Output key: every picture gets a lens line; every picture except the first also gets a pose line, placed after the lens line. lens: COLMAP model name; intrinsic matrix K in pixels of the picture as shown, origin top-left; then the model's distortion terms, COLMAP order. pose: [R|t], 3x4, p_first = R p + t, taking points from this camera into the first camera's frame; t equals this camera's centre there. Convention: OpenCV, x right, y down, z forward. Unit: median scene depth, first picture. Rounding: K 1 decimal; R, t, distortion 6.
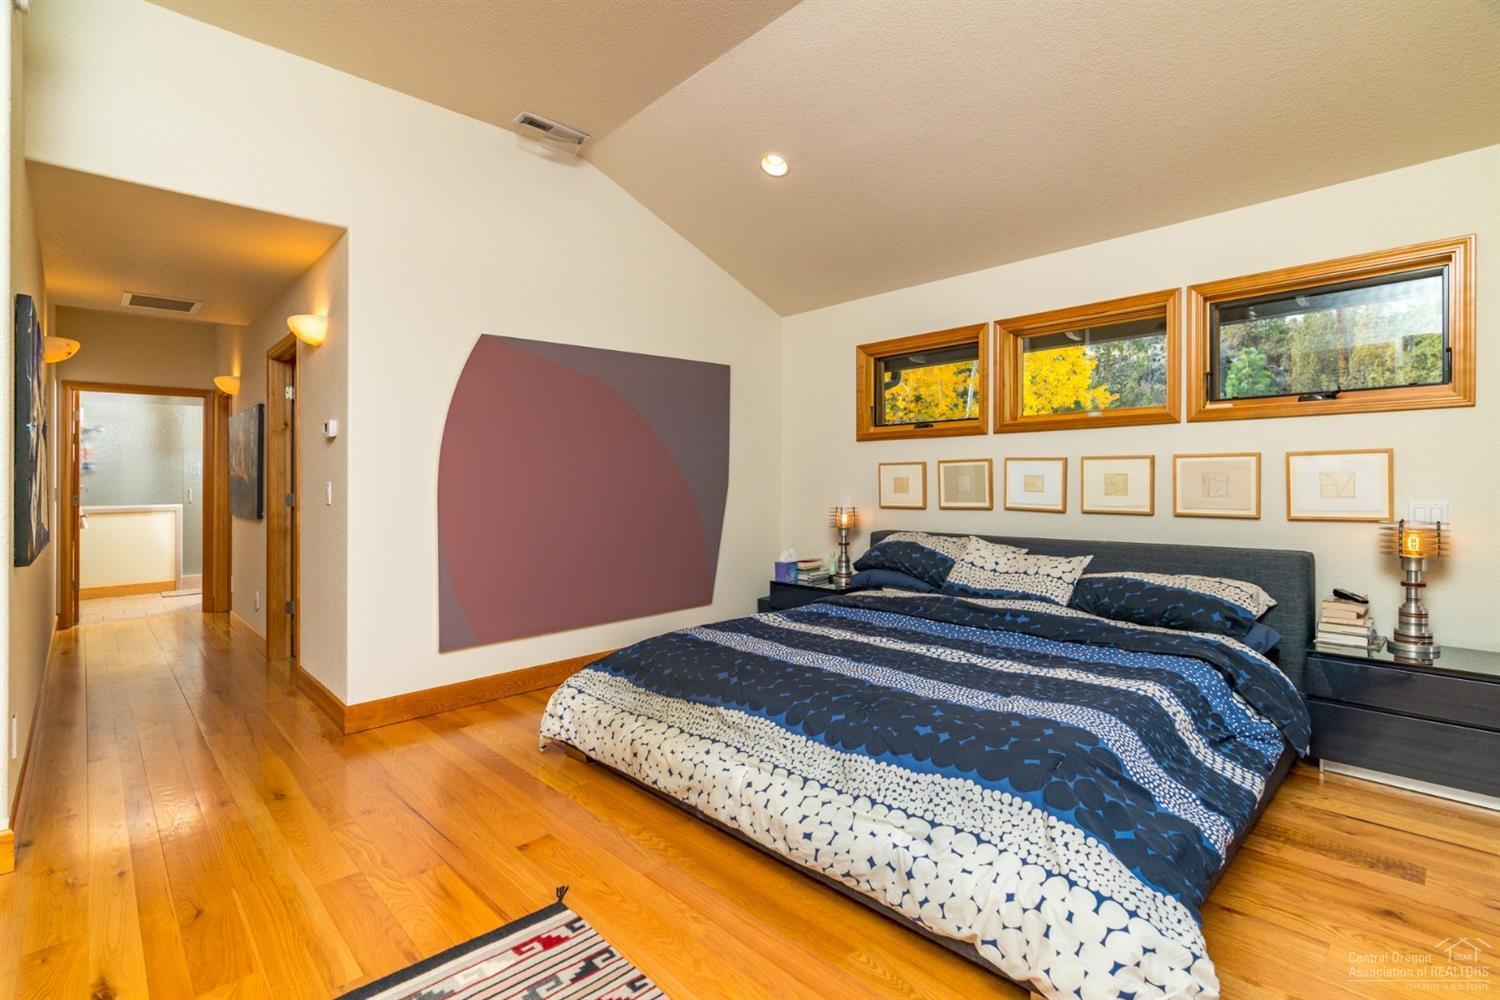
lens RADIAL K [[693.6, 0, 738.7], [0, 693.6, 469.2], [0, 0, 1]] dist [0.001152, 0.000380]
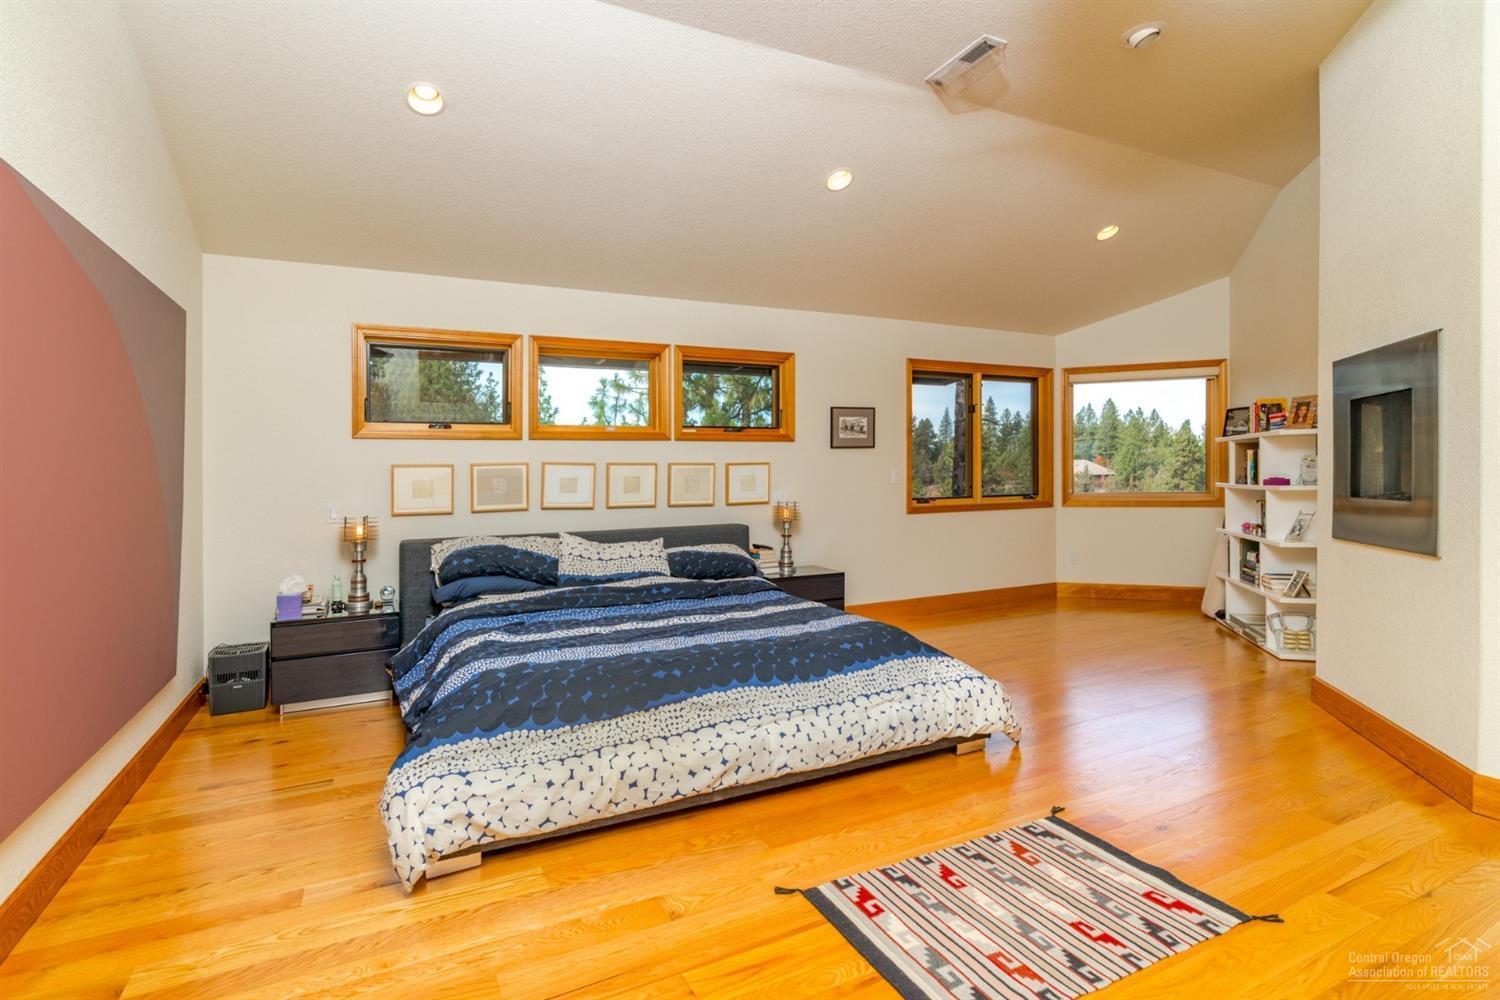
lens RADIAL K [[687.0, 0, 750.0], [0, 687.0, 500.0], [0, 0, 1]] dist [-0.001271, 0.000066]
pose [[0.318992, -0.025270, 0.947421, -0.740297], [-0.002379, 0.999620, 0.027464, 0.018328], [-0.947754, -0.011015, 0.318810, 0.466298]]
